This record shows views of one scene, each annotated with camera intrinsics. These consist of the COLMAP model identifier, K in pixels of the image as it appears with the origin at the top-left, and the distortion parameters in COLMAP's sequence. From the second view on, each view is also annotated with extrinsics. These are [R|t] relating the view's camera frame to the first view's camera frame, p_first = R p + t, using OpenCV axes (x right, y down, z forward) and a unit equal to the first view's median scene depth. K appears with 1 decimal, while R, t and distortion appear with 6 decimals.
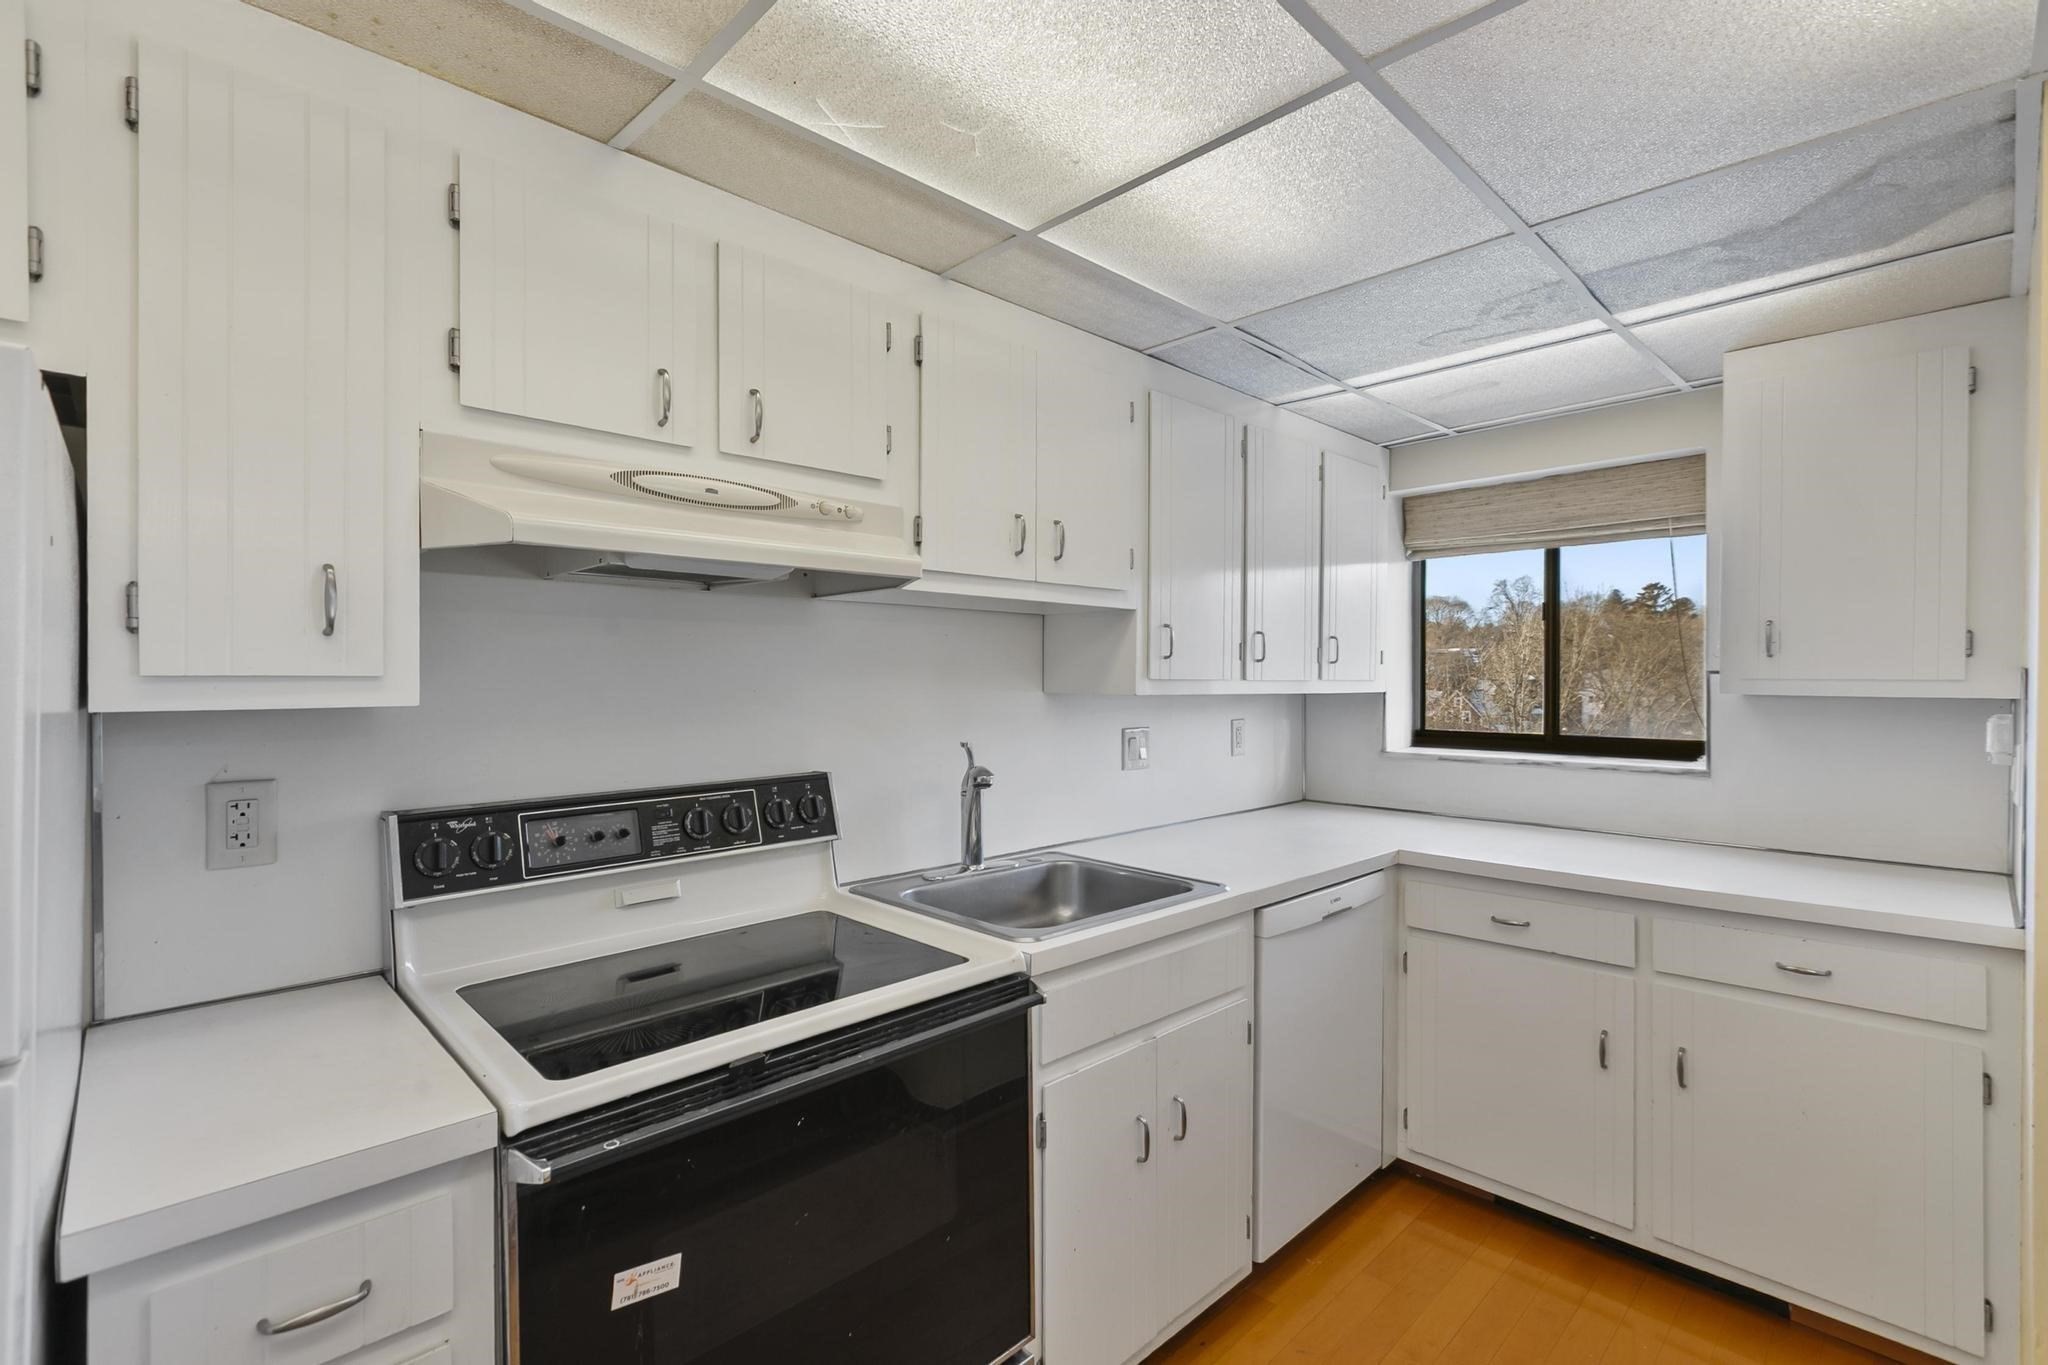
lens RADIAL K [[927.2, 0, 1028.1], [0, 927.2, 681.1], [0, 0, 1]] dist [0.001029, -0.000249]
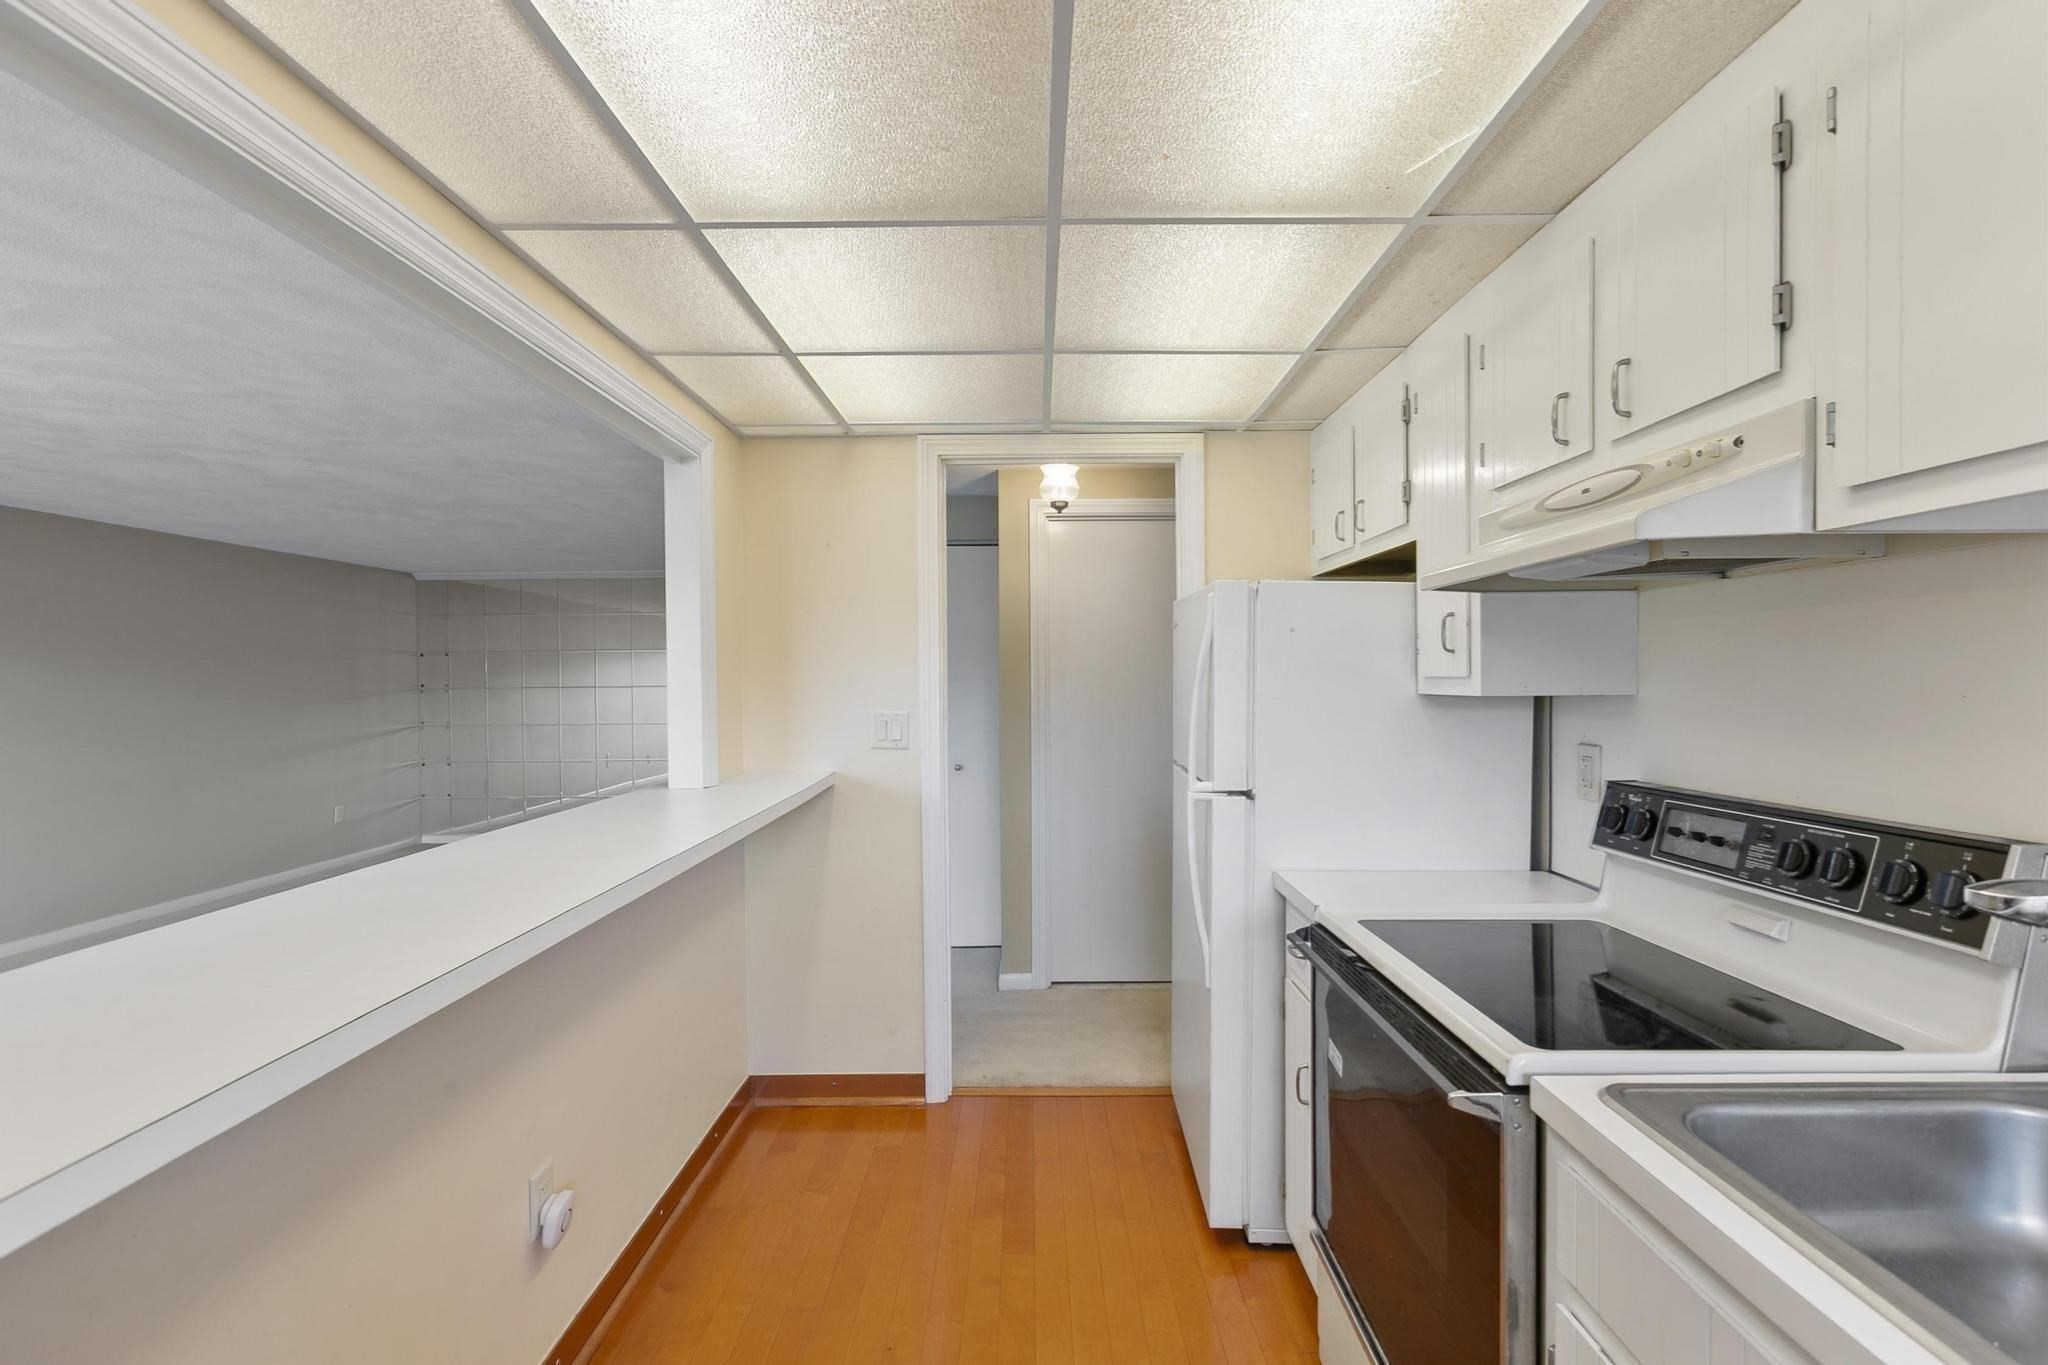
lens RADIAL K [[910.0, 0, 1028.5], [0, 910.0, 683.0], [0, 0, 1]] dist [0.002234, 0.000000]
pose [[-0.705910, 0.007383, -0.708263, 0.508365], [0.000494, 0.999951, 0.009930, -0.004924], [0.708302, 0.006660, -0.705879, 0.824821]]
